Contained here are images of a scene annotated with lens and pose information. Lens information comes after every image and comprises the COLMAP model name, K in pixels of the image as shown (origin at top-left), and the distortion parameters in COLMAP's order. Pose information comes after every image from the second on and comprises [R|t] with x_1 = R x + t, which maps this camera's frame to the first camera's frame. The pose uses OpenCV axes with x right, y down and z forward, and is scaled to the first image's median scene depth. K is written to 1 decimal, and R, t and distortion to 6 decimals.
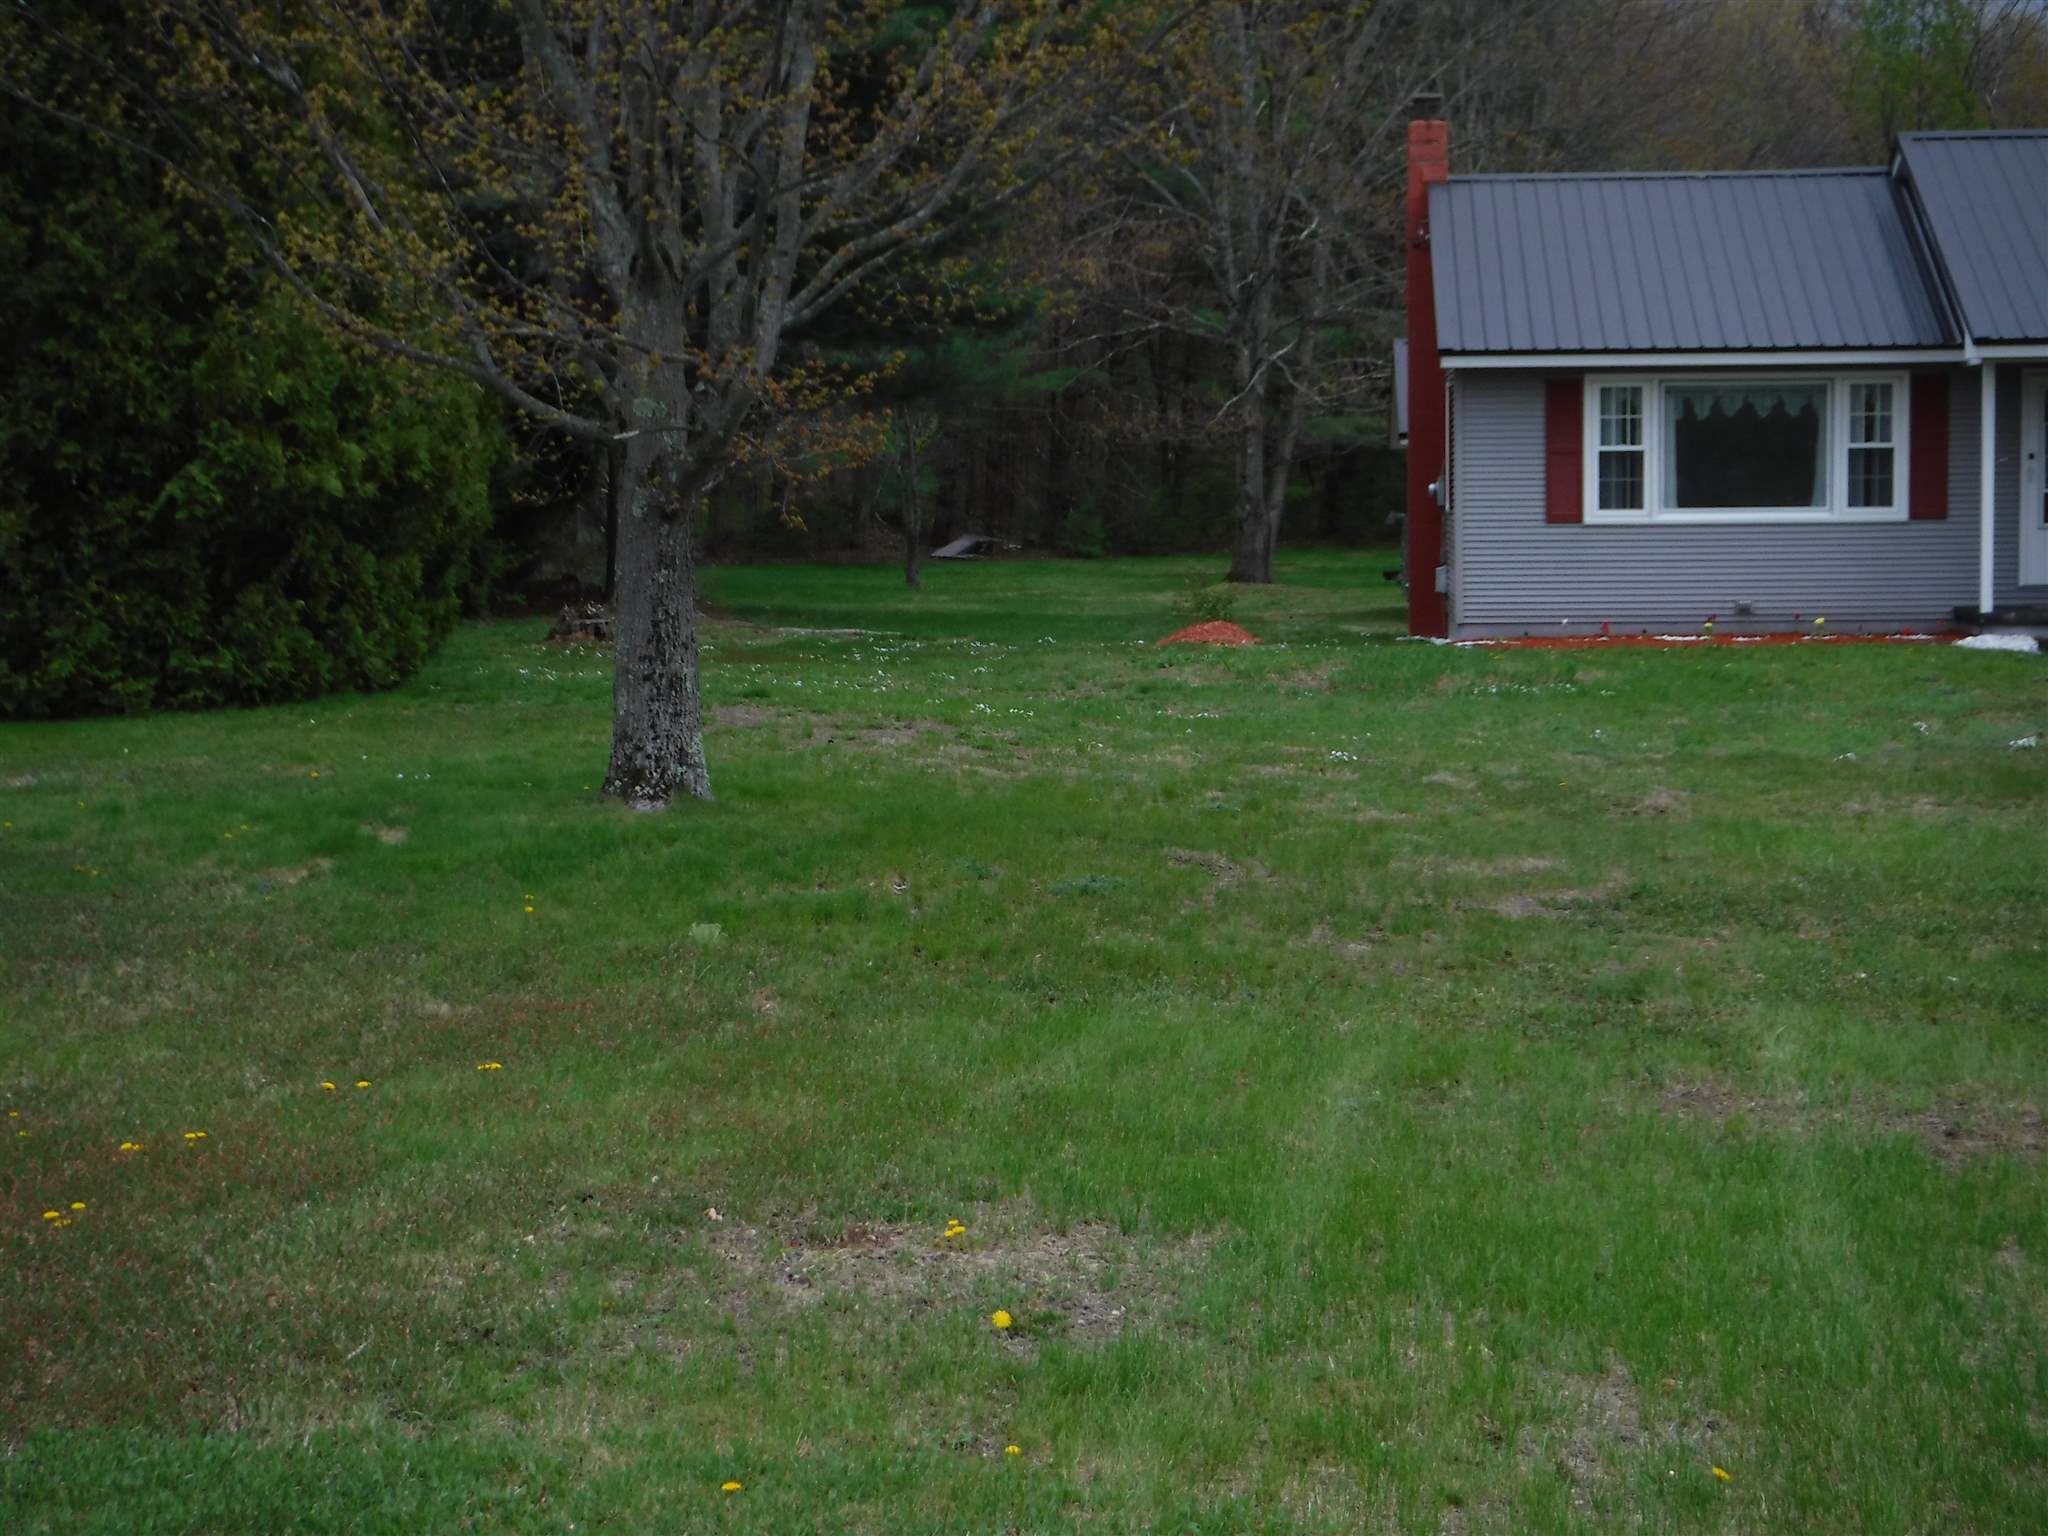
lens RADIAL K [[3465.5, 0, 1023.7], [0, 3465.5, 777.7], [0, 0, 1]] dist [-0.039085, 0.000000]
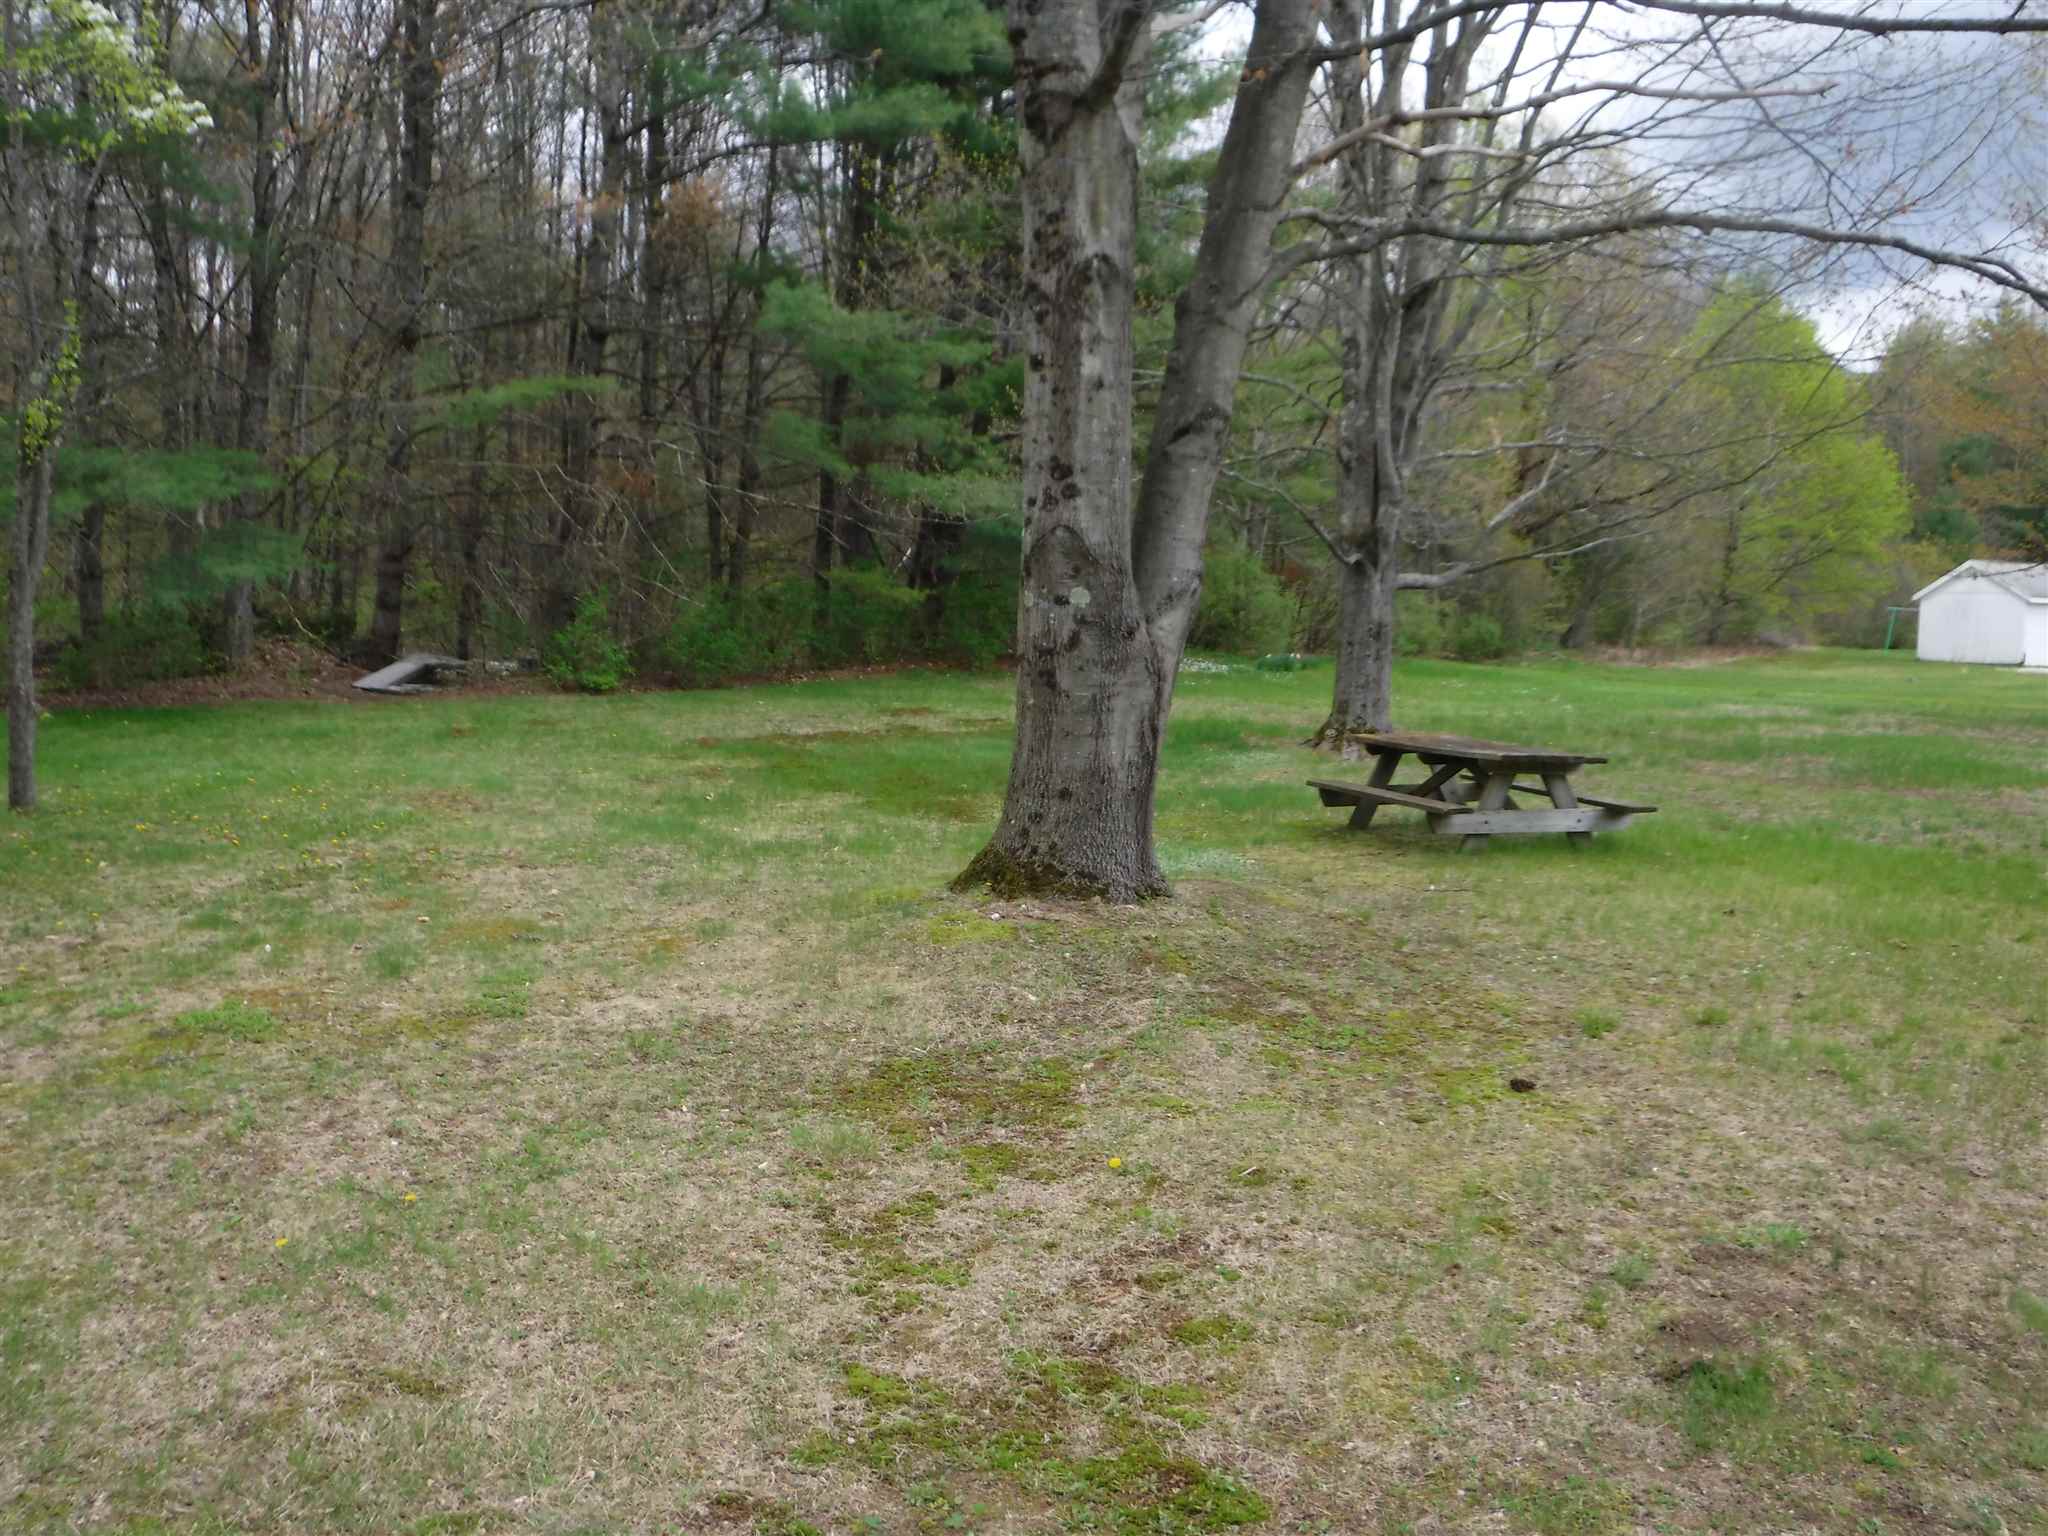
lens RADIAL K [[1658.7, 0, 1023.8], [0, 1658.7, 767.8], [0, 0, 1]] dist [-0.094728, 0.027335]
pose [[0.973126, -0.006181, 0.230192, 0.035411], [0.004715, 0.999965, 0.006914, -0.073013], [-0.230226, -0.005643, 0.973121, 0.980849]]
